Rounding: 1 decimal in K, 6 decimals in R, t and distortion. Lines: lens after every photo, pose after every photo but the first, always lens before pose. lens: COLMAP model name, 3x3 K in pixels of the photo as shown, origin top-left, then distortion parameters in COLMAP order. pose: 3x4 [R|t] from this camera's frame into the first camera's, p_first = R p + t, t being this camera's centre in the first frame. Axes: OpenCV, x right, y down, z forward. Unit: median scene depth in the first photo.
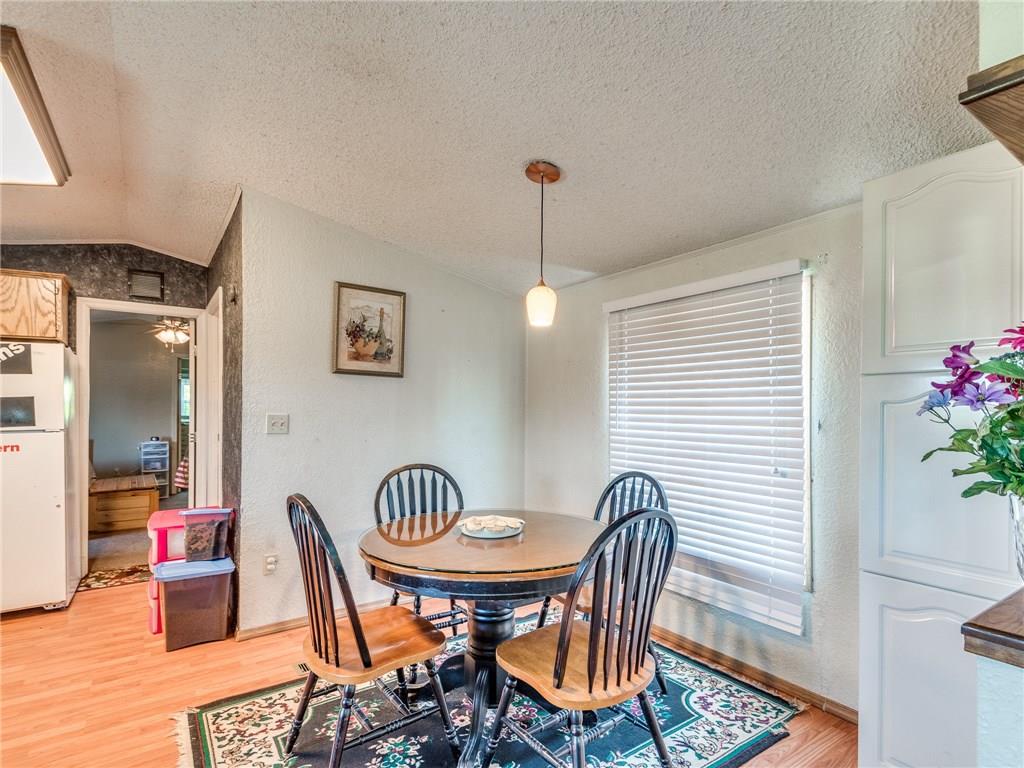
lens RADIAL K [[517.0, 0, 511.7], [0, 517.0, 409.8], [0, 0, 1]] dist [-0.005828, -0.001229]
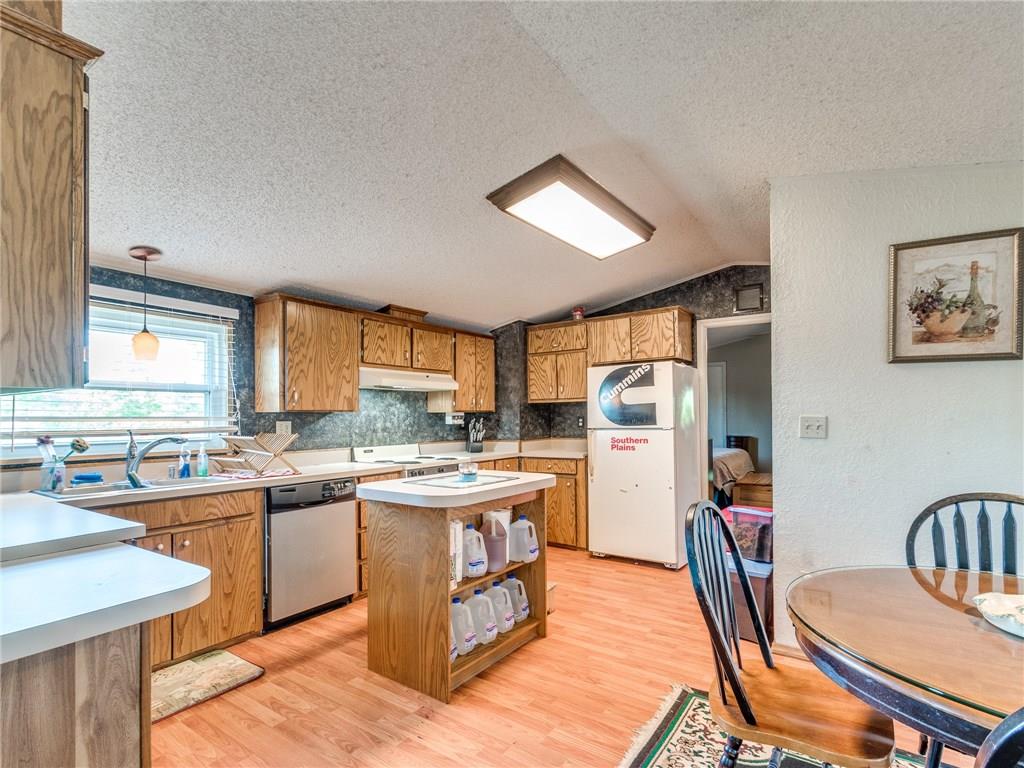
lens RADIAL K [[517.0, 0, 500.3], [0, 517.0, 407.2], [0, 0, 1]] dist [-0.005828, -0.001229]
pose [[0.321030, -0.016705, -0.946922, 0.199401], [0.010348, 0.999847, -0.014131, 0.000311], [0.947013, -0.005262, 0.321153, 0.189025]]
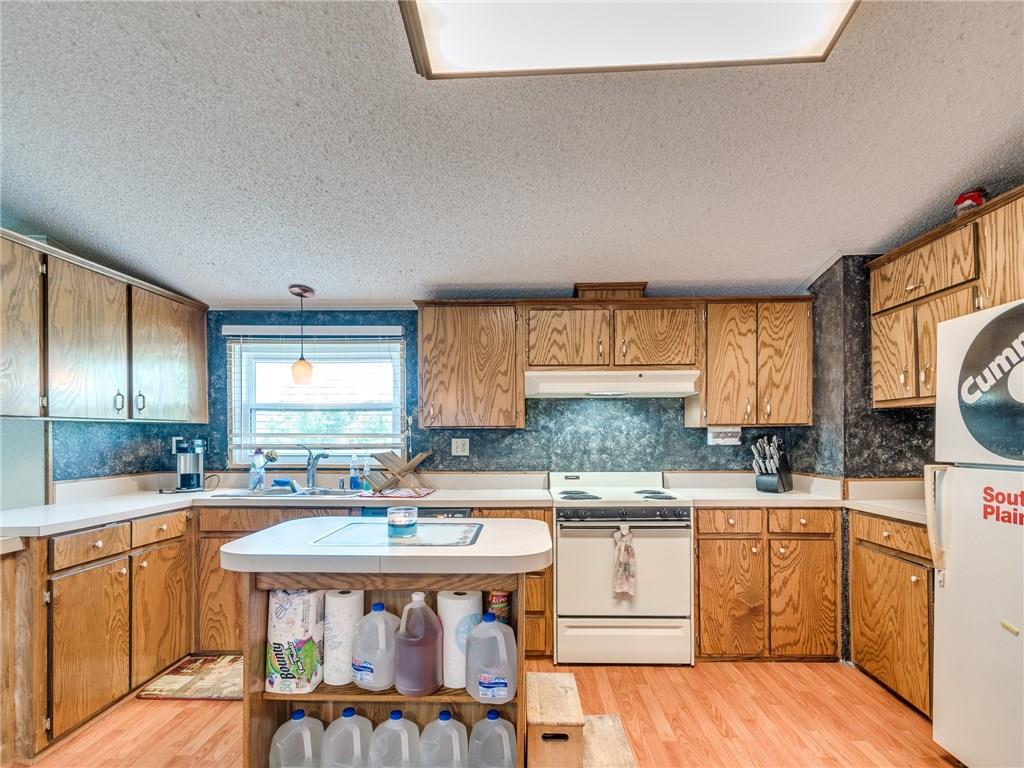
lens RADIAL K [[517.0, 0, 512.2], [0, 517.0, 435.1], [0, 0, 1]] dist [-0.005828, -0.001229]
pose [[-0.605996, 0.004891, -0.795453, -0.270267], [0.008297, 0.999966, -0.000173, 0.004794], [0.795424, -0.006705, -0.606016, 0.841615]]
